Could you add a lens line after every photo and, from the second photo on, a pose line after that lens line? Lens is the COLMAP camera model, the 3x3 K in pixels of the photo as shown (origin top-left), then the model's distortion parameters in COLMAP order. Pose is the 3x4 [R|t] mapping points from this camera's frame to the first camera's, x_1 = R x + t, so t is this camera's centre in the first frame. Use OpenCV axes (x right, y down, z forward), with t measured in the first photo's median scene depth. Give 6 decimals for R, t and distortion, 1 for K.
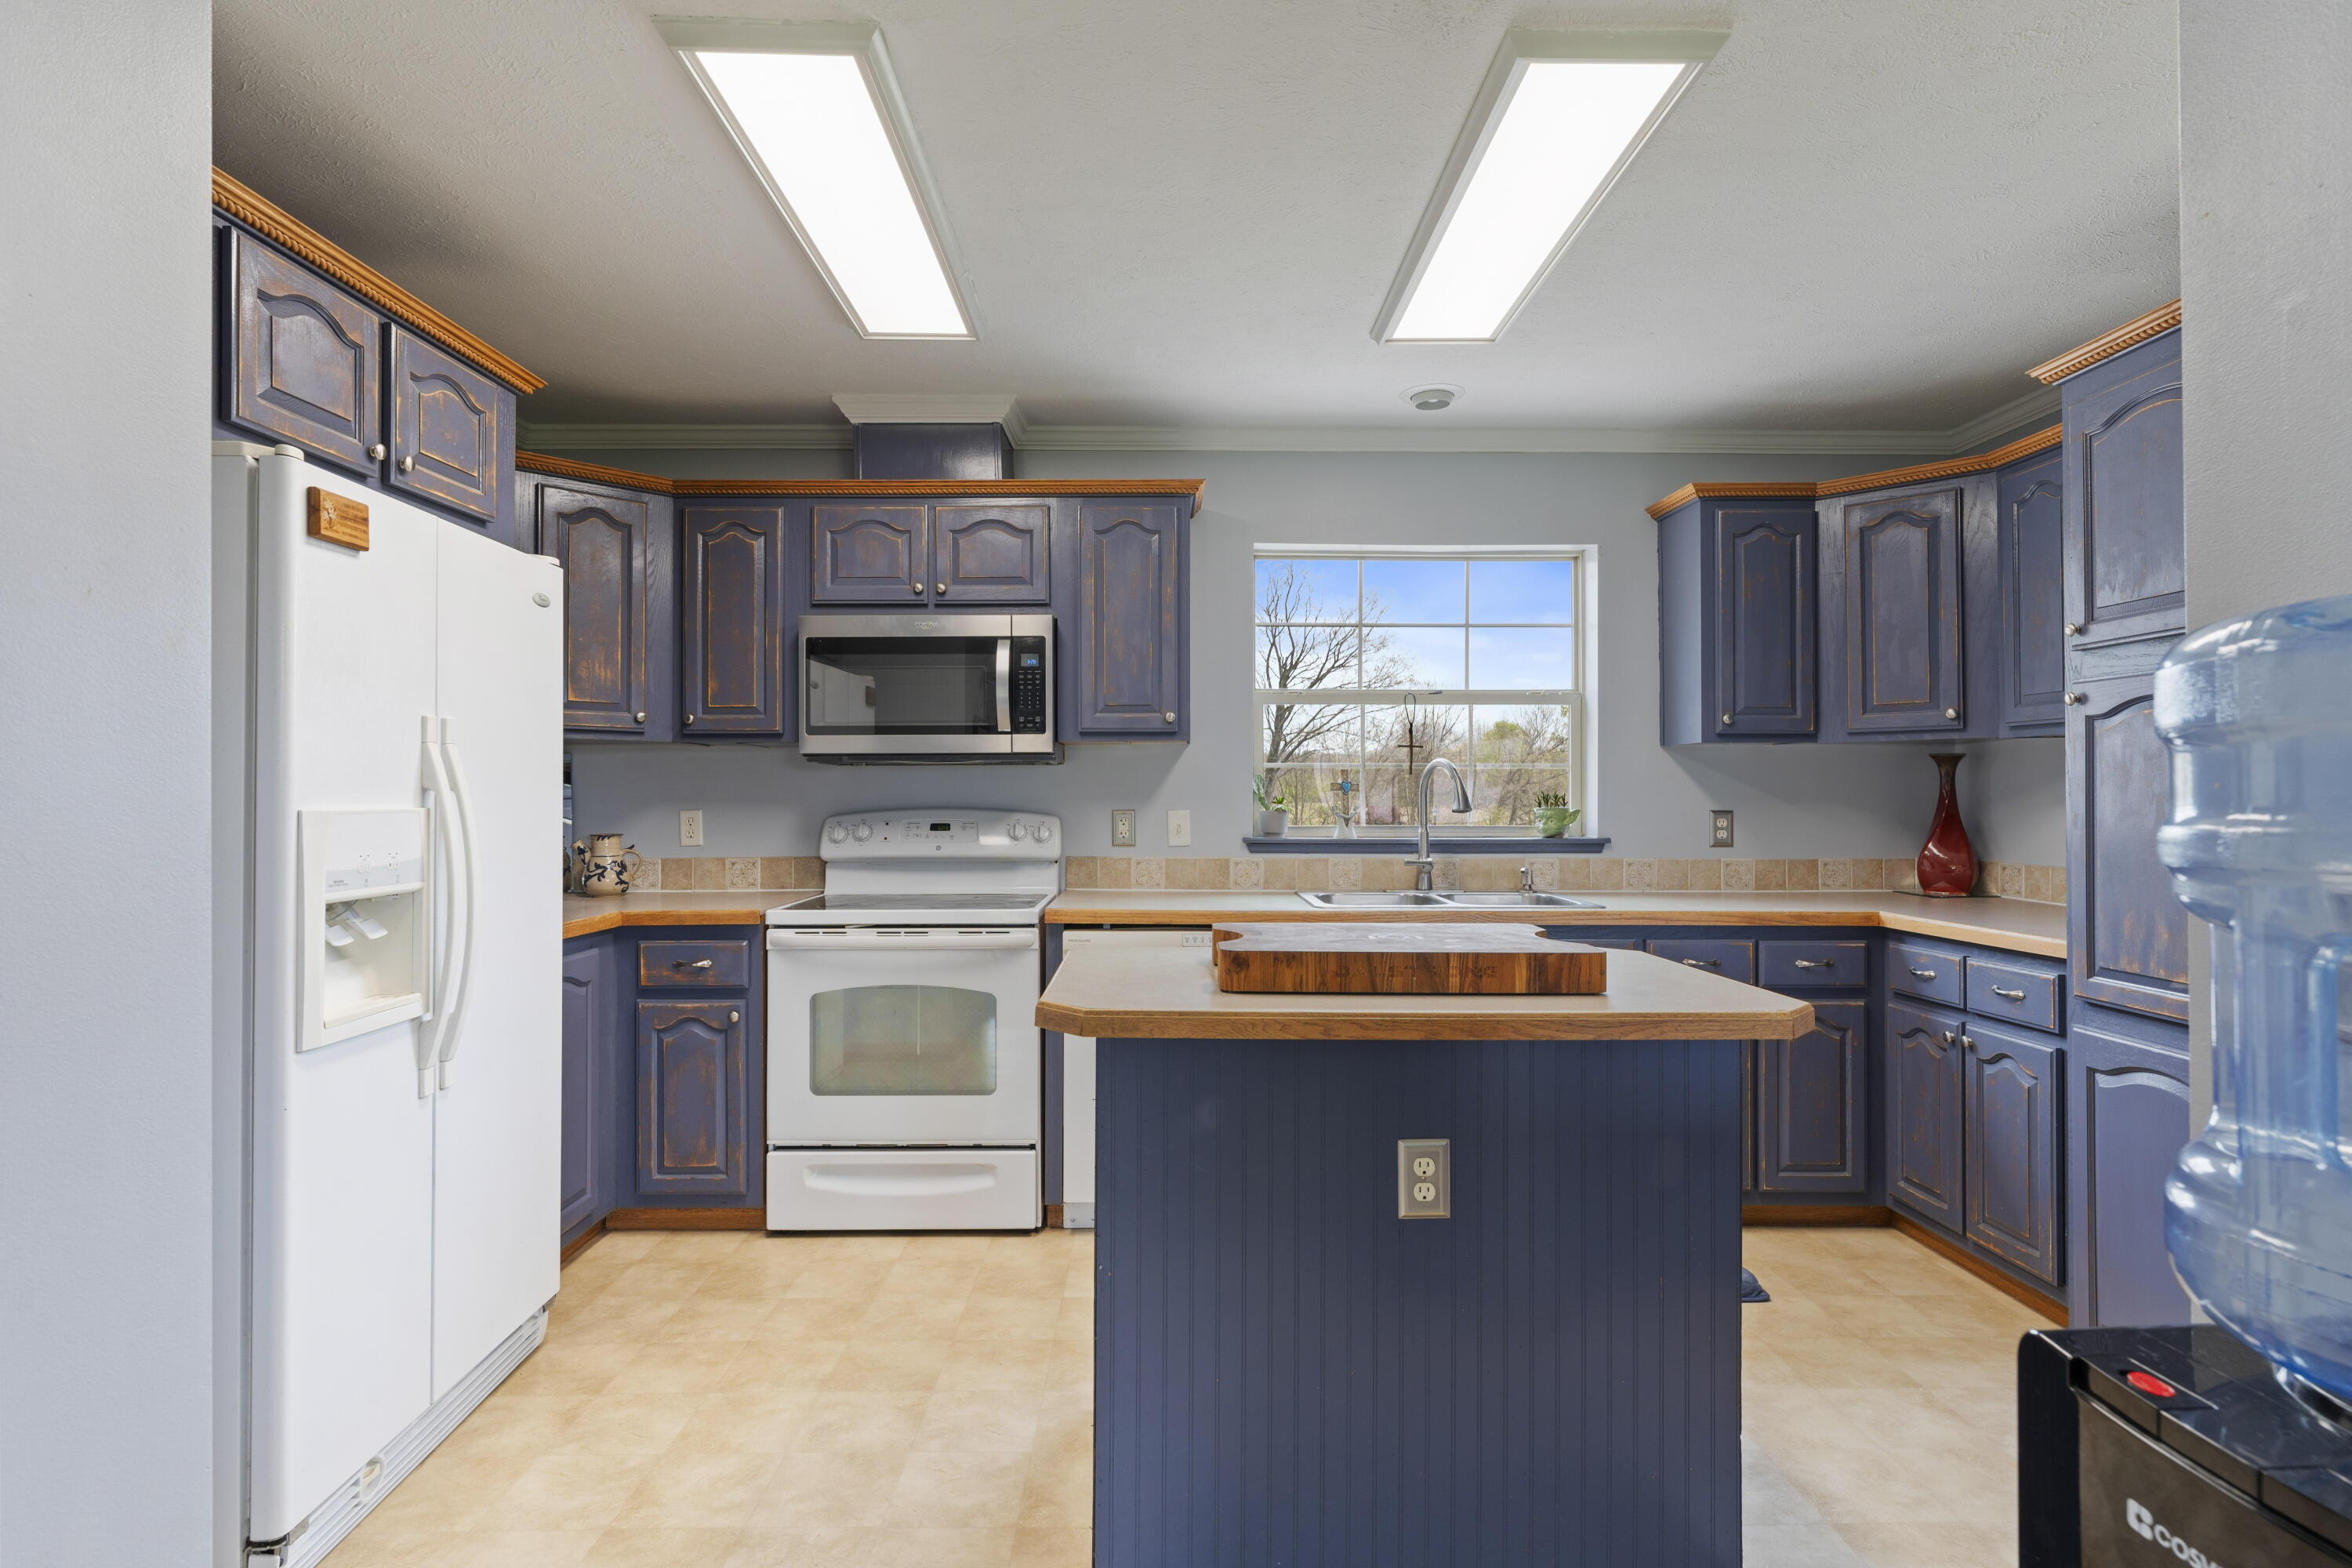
lens RADIAL K [[1187.6, 0, 1176.0], [0, 1187.6, 784.0], [0, 0, 1]] dist [-0.000573, -0.000330]
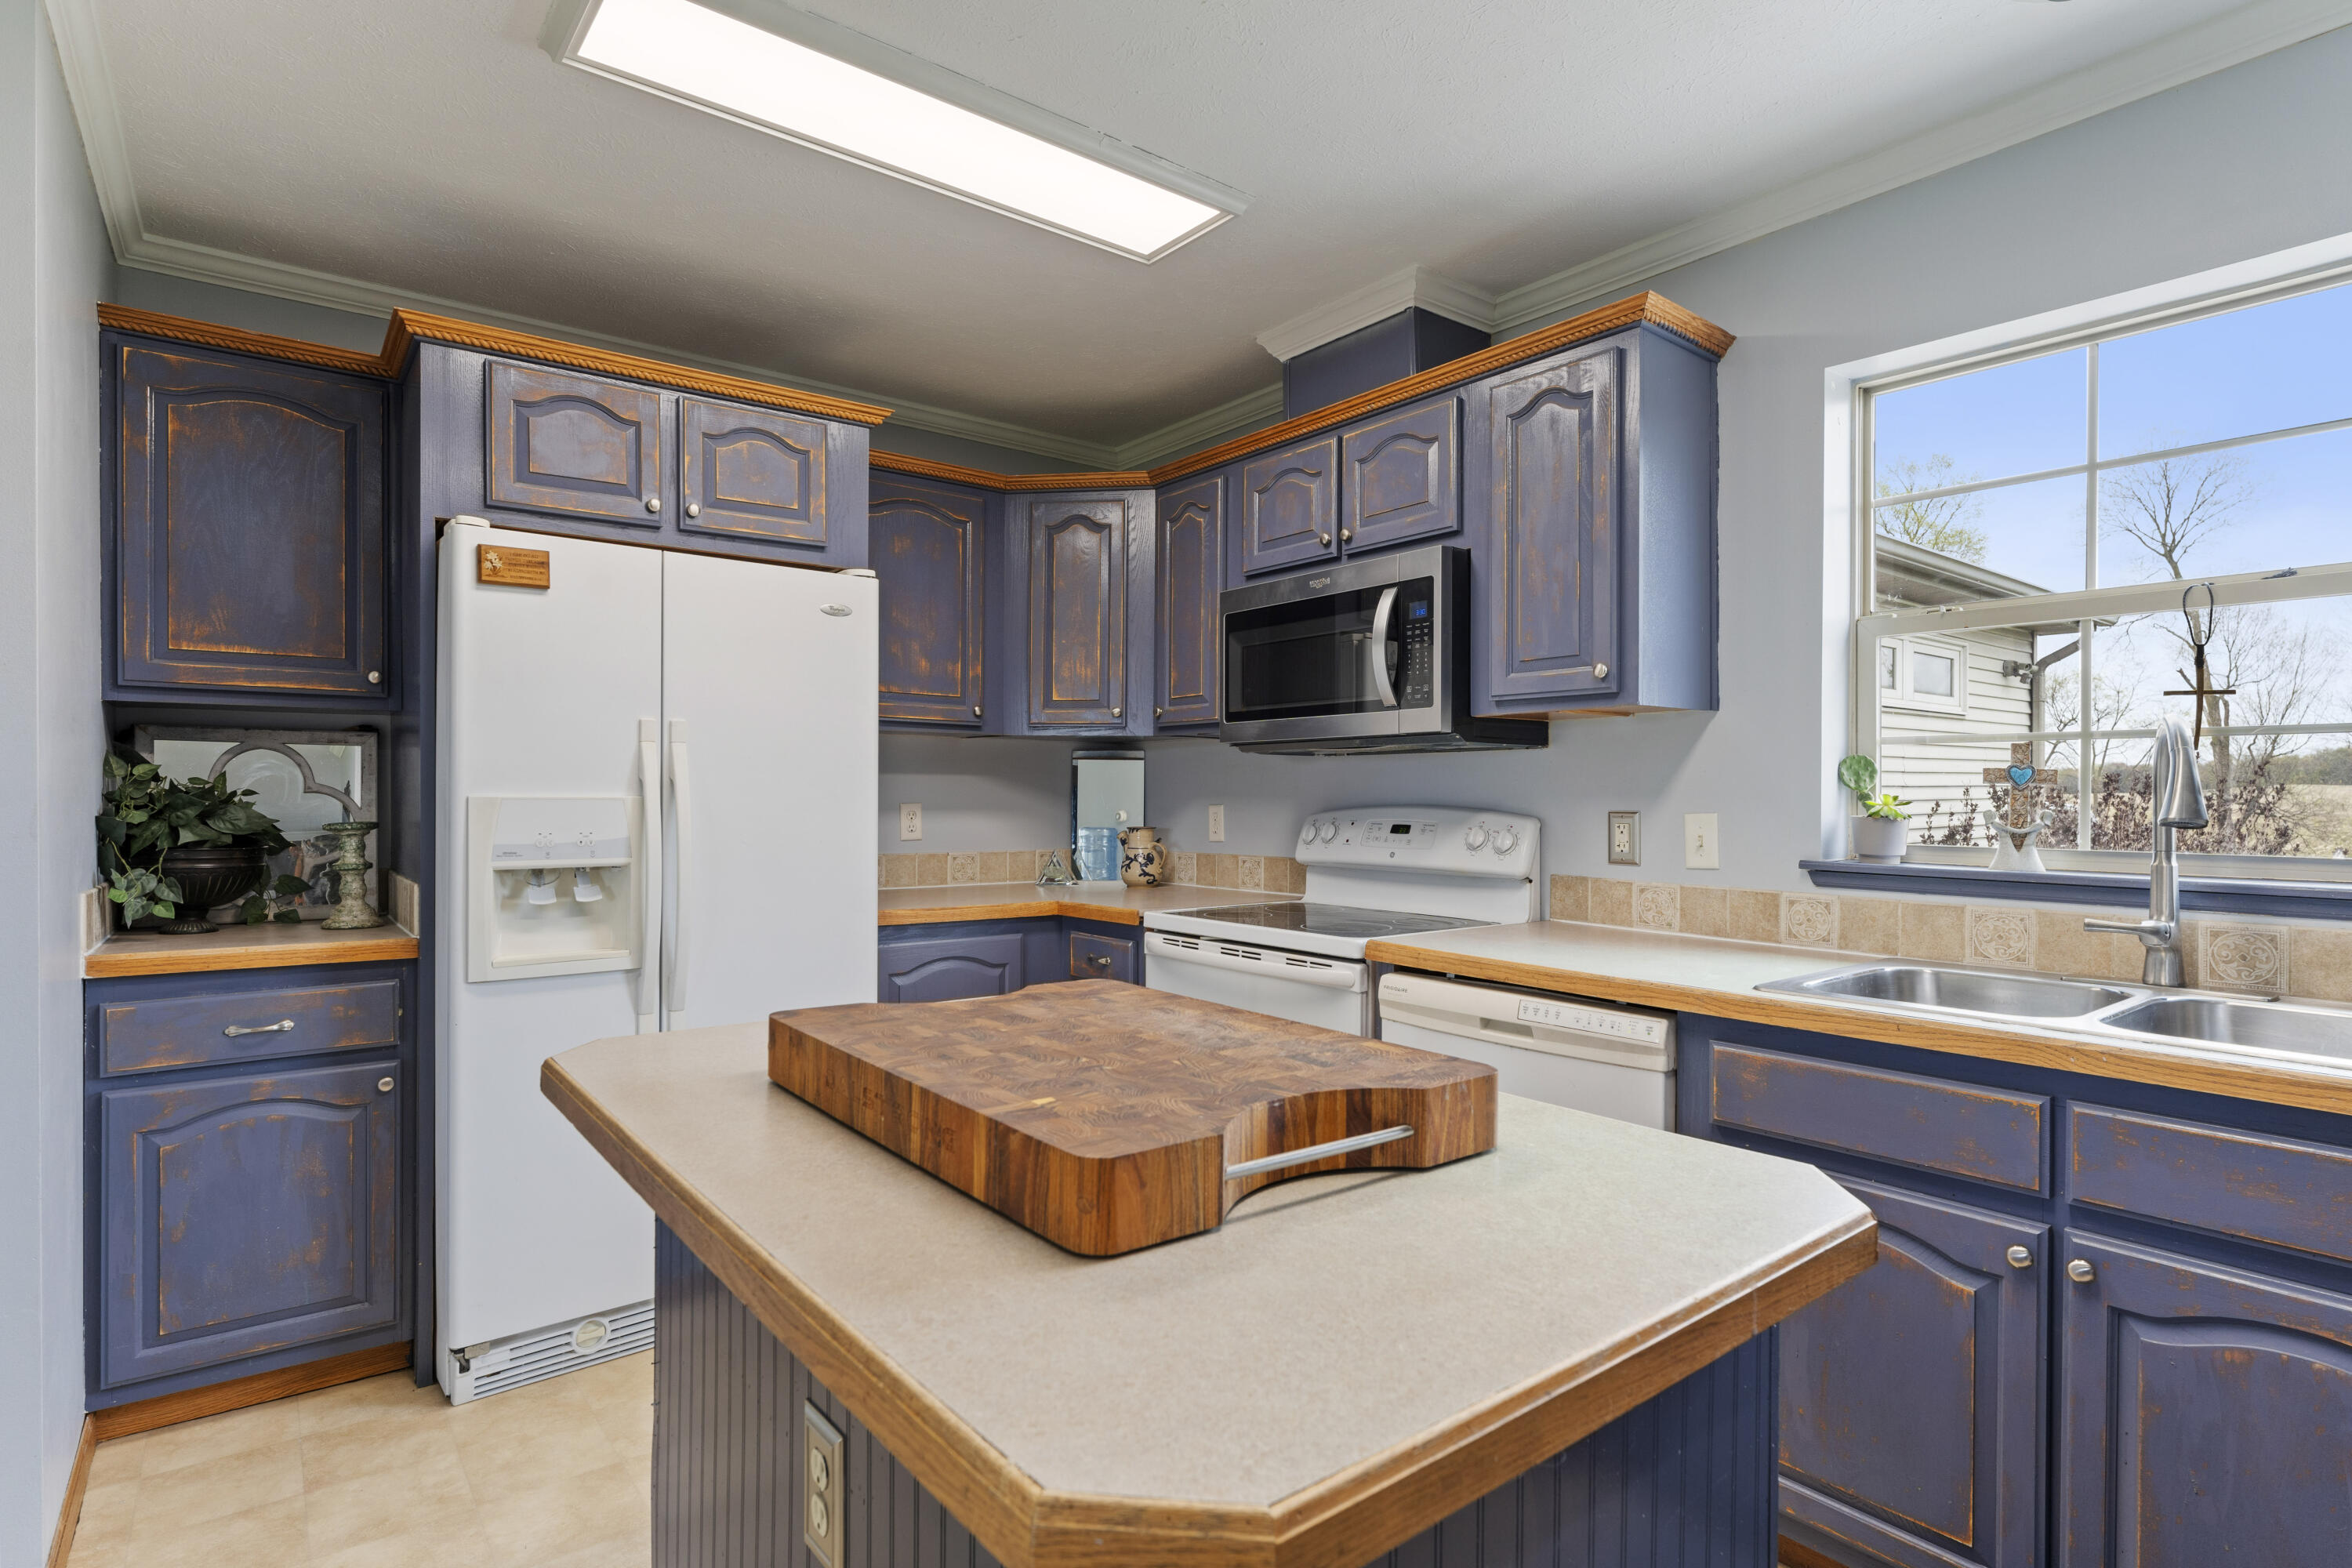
lens RADIAL K [[1182.7, 0, 1164.7], [0, 1182.7, 795.5], [0, 0, 1]] dist [-0.001471, -0.000428]
pose [[0.603811, 0.004121, -0.797117, 0.379100], [0.002959, 0.999968, 0.007411, 0.007310], [0.797122, -0.006833, 0.603780, 0.417763]]
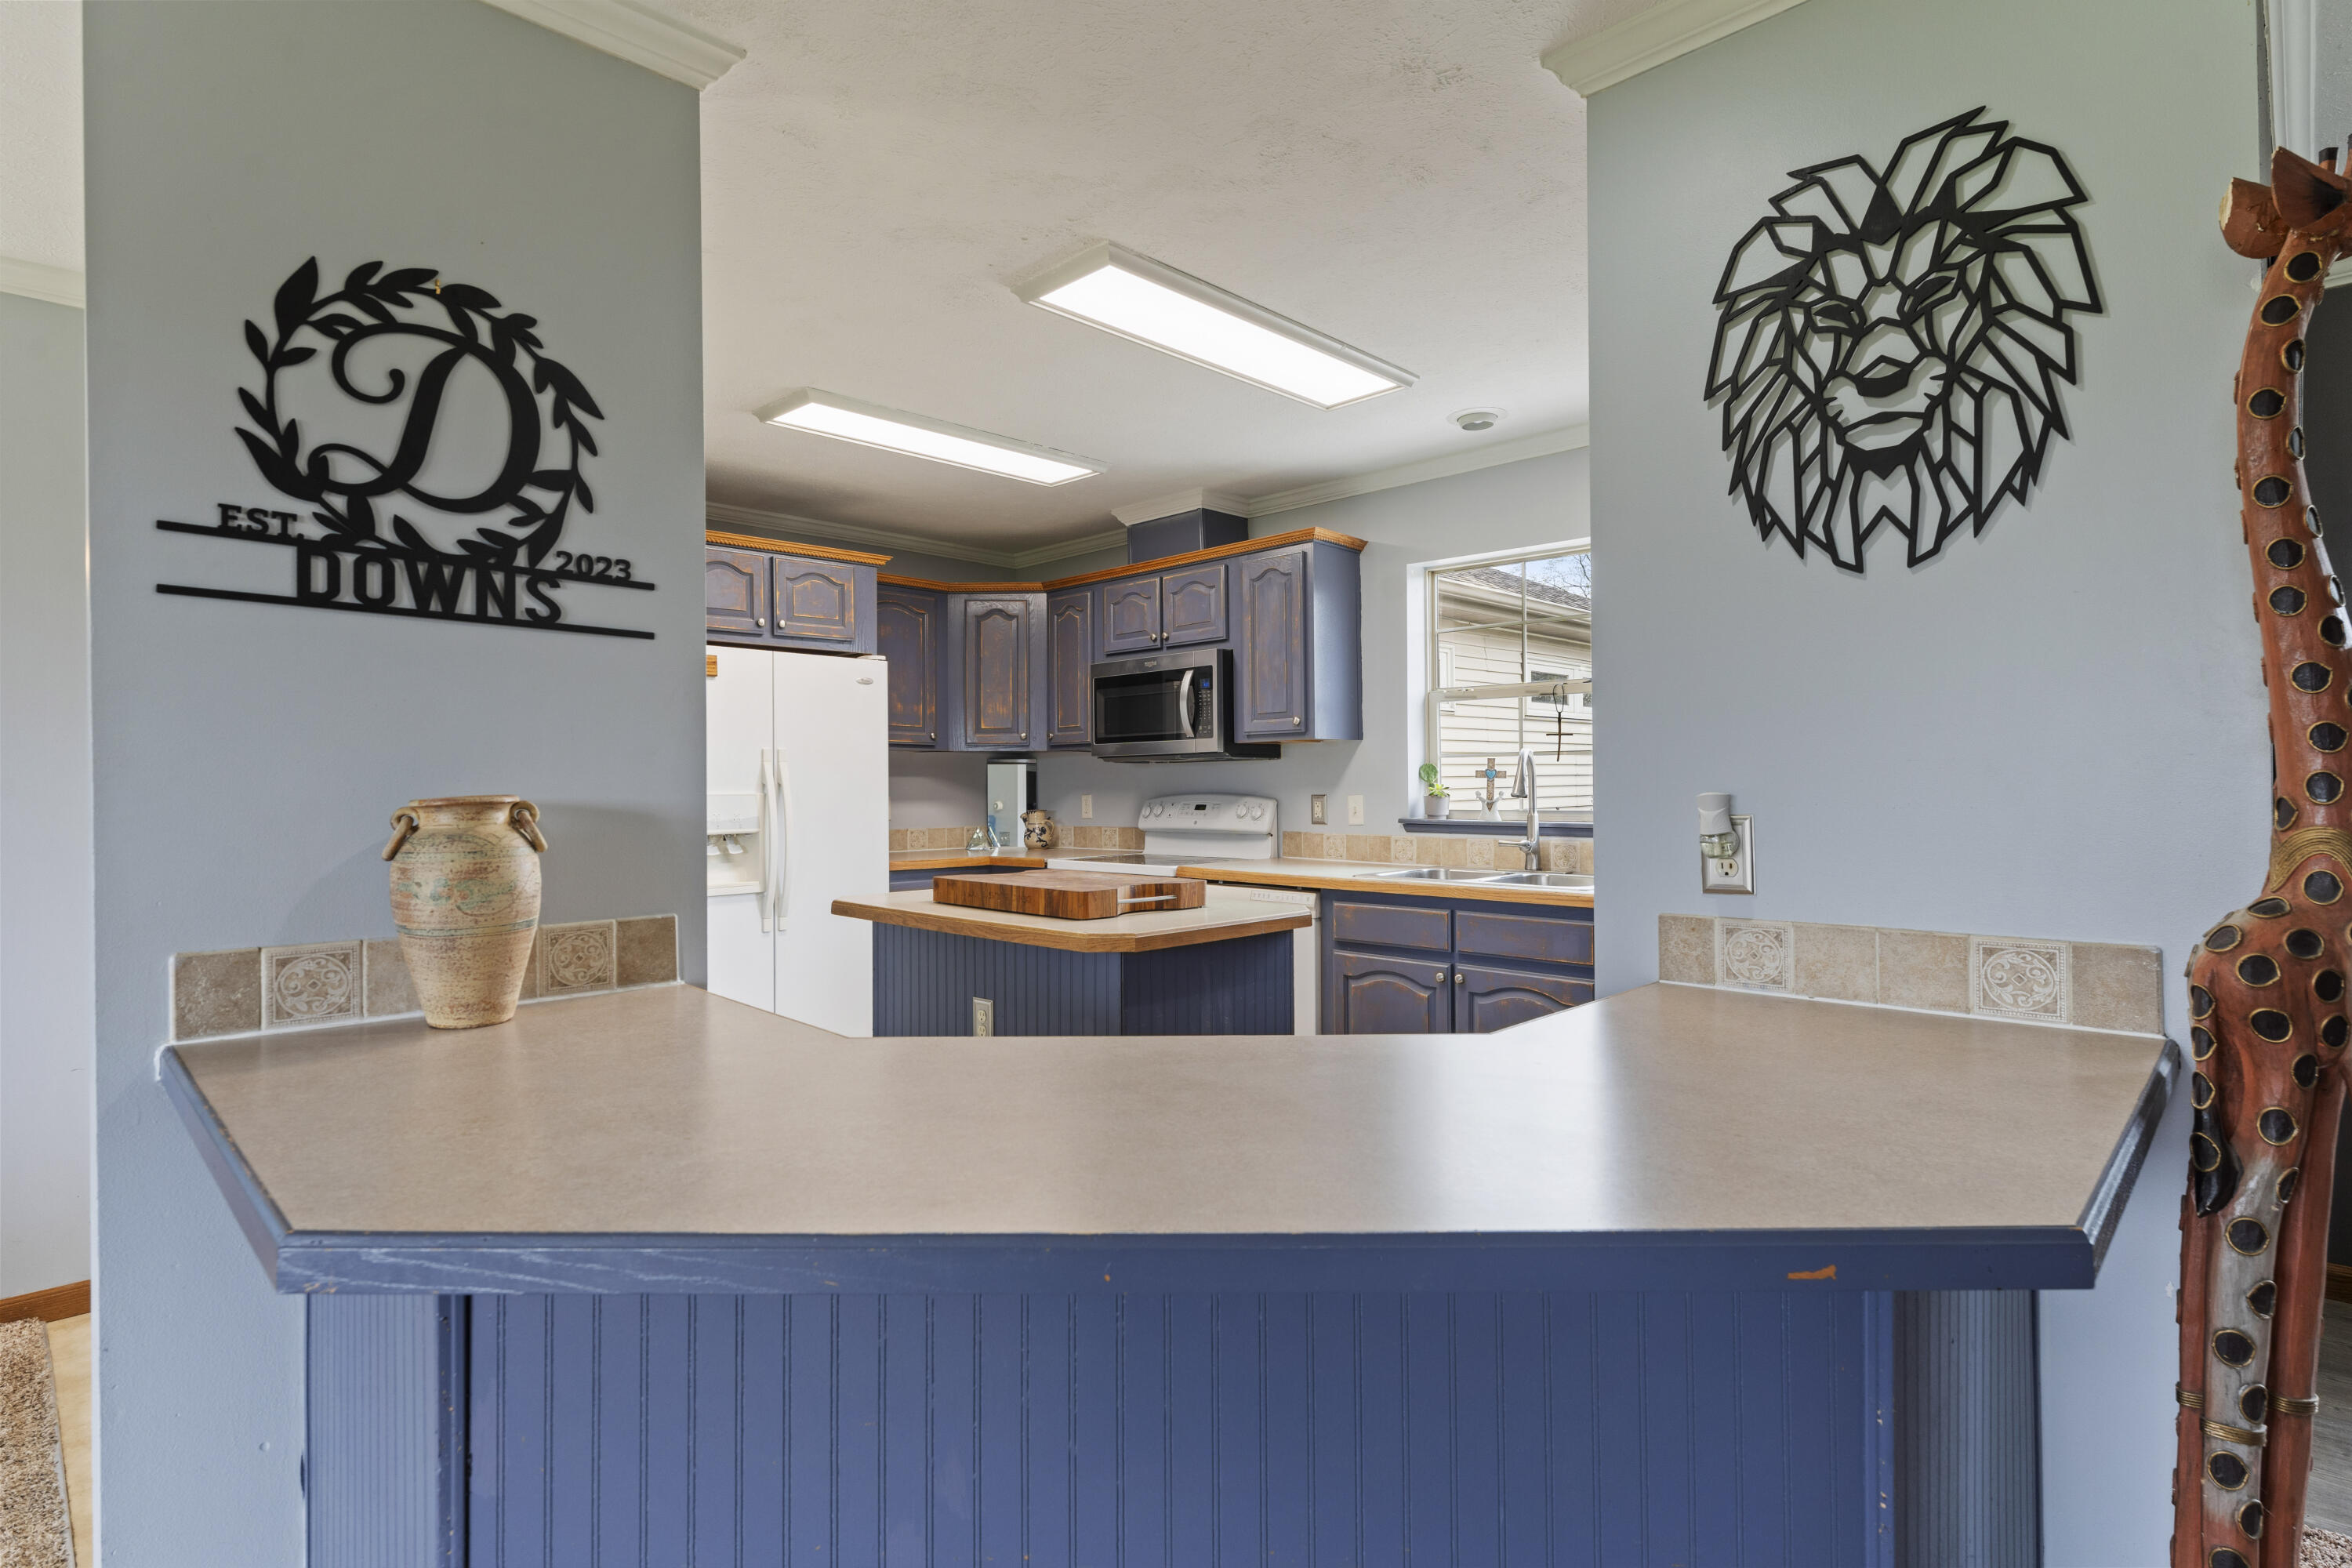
lens RADIAL K [[1162.1, 0, 1171.0], [0, 1162.1, 783.3], [0, 0, 1]] dist [-0.001008, -0.000395]
pose [[0.708079, -0.006287, -0.706106, 0.781023], [0.013906, 0.999891, 0.005042, 0.001626], [0.705997, -0.013389, 0.708089, 0.037343]]
